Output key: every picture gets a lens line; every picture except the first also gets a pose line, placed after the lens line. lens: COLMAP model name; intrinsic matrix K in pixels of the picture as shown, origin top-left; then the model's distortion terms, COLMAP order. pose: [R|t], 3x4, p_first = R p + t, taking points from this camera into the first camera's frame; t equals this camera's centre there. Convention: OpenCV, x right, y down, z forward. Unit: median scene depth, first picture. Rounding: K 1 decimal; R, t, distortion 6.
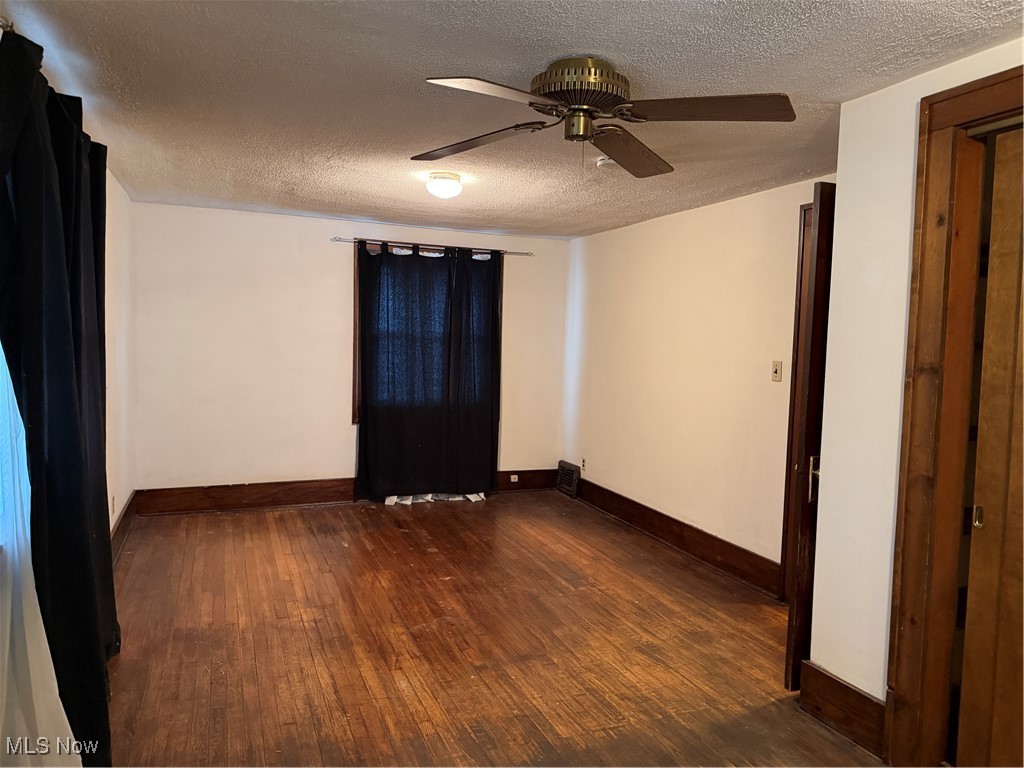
lens RADIAL K [[720.2, 0, 512.0], [0, 720.2, 384.0], [0, 0, 1]] dist [0.157000, -0.235581]
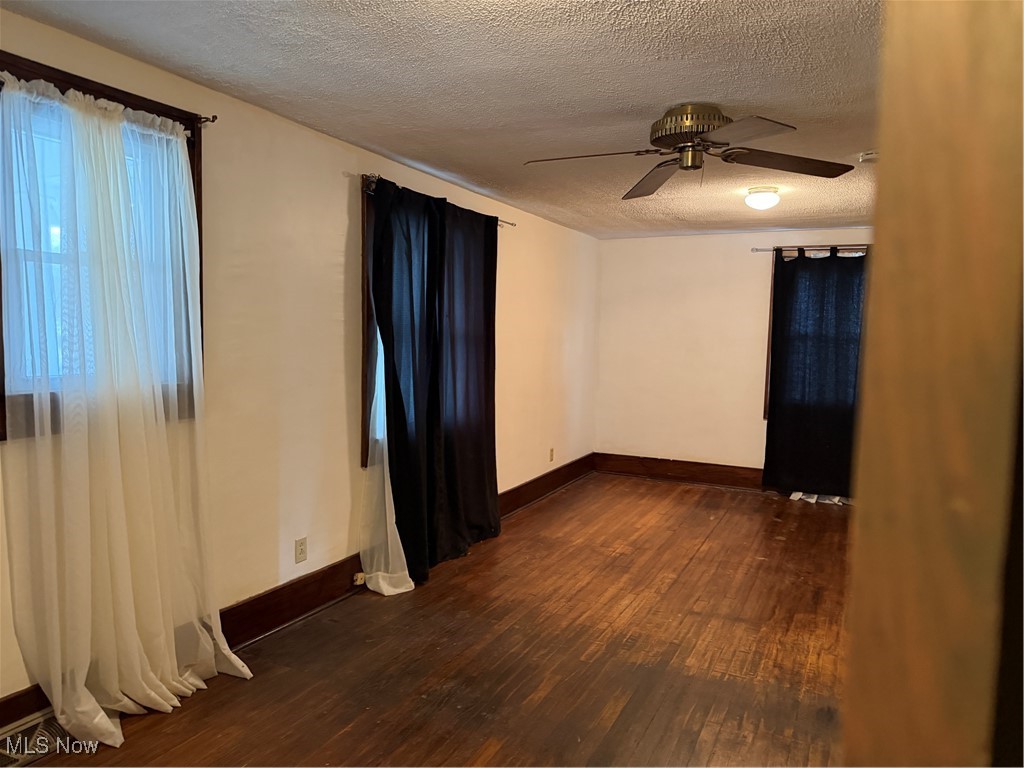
lens RADIAL K [[720.2, 0, 512.0], [0, 720.2, 384.0], [0, 0, 1]] dist [0.157000, -0.235581]
pose [[0.681016, 0.045427, -0.730858, 0.422398], [-0.053498, 0.998493, 0.012213, 0.013342], [0.730312, 0.030782, 0.682420, -0.023577]]
